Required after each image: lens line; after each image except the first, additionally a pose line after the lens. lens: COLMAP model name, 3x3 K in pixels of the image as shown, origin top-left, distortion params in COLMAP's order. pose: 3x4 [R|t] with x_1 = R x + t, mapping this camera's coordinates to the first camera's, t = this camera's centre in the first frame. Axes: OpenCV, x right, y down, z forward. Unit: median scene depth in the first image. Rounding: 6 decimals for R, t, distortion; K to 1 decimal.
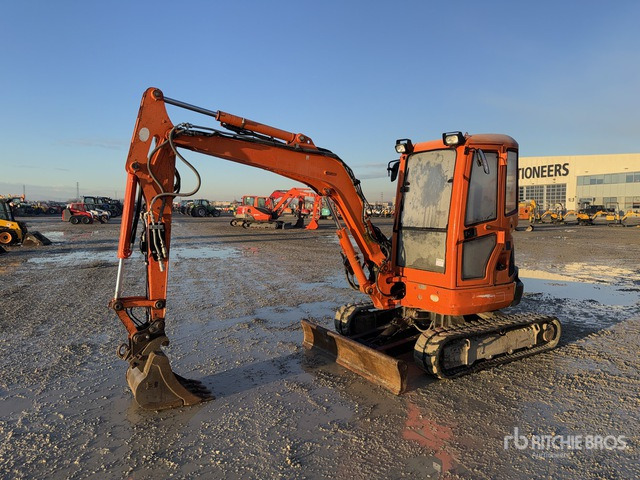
lens RADIAL K [[450.4, 0, 320.0], [0, 450.4, 240.0], [0, 0, 1]] dist [0.100539, -0.139293]
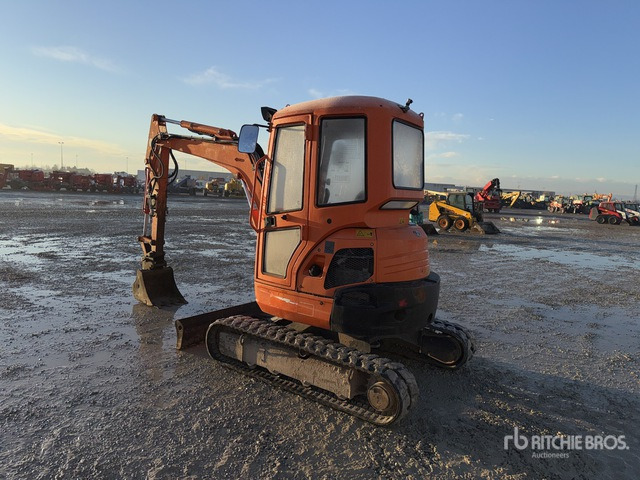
lens RADIAL K [[450.4, 0, 320.0], [0, 450.4, 240.0], [0, 0, 1]] dist [0.100539, -0.139293]
pose [[0.354058, 0.115668, -0.928043, 1.136418], [-0.116327, 0.990063, 0.079018, -0.057559], [0.927961, 0.079980, 0.363995, 0.750739]]
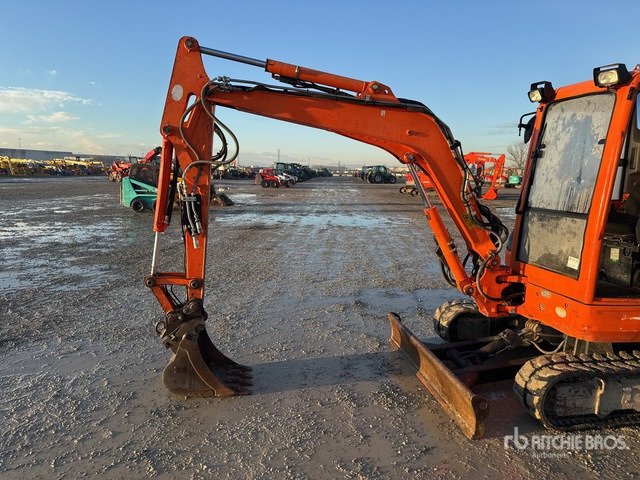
lens RADIAL K [[449.4, 0, 316.0], [0, 449.4, 249.3], [0, 0, 1]] dist [0.046915, -0.067227]
pose [[0.916508, 0.079346, -0.392068, 0.176458], [-0.041768, 0.993755, 0.103476, -0.025476], [0.397830, -0.078460, 0.914098, 0.222205]]
